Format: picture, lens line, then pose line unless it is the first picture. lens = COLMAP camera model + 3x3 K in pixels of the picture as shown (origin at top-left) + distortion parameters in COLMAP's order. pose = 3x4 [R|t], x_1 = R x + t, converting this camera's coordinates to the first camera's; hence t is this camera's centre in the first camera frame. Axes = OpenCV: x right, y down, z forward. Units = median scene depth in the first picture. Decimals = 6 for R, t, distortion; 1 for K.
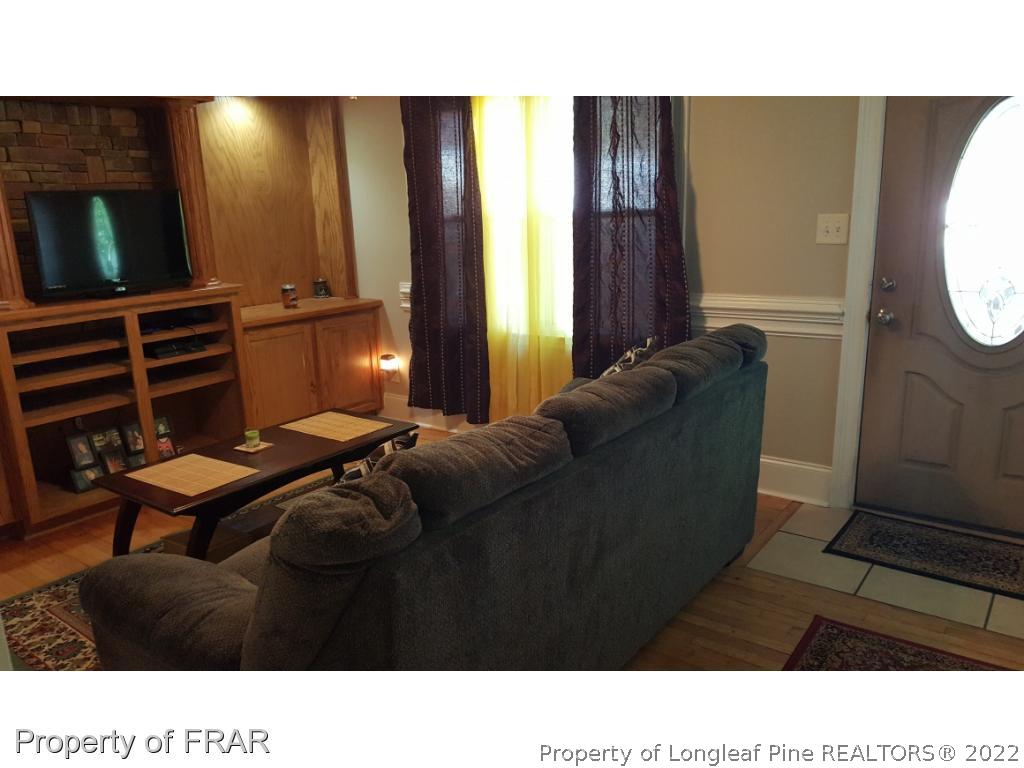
lens RADIAL K [[760.7, 0, 504.7], [0, 760.7, 399.9], [0, 0, 1]] dist [0.166629, -0.271008]
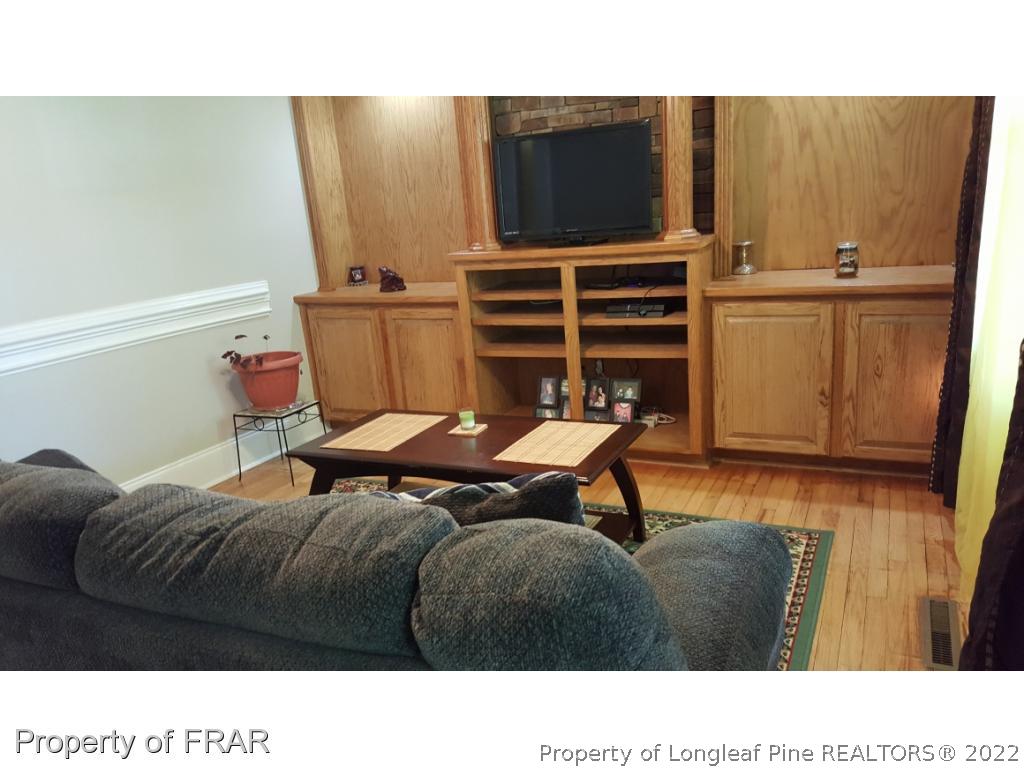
lens RADIAL K [[760.7, 0, 504.7], [0, 760.7, 399.9], [0, 0, 1]] dist [0.166629, -0.271008]
pose [[0.195994, 0.271690, -0.942216, 0.419893], [-0.175422, 0.955066, 0.238906, -0.158566], [0.964787, 0.118462, 0.234848, 0.701646]]
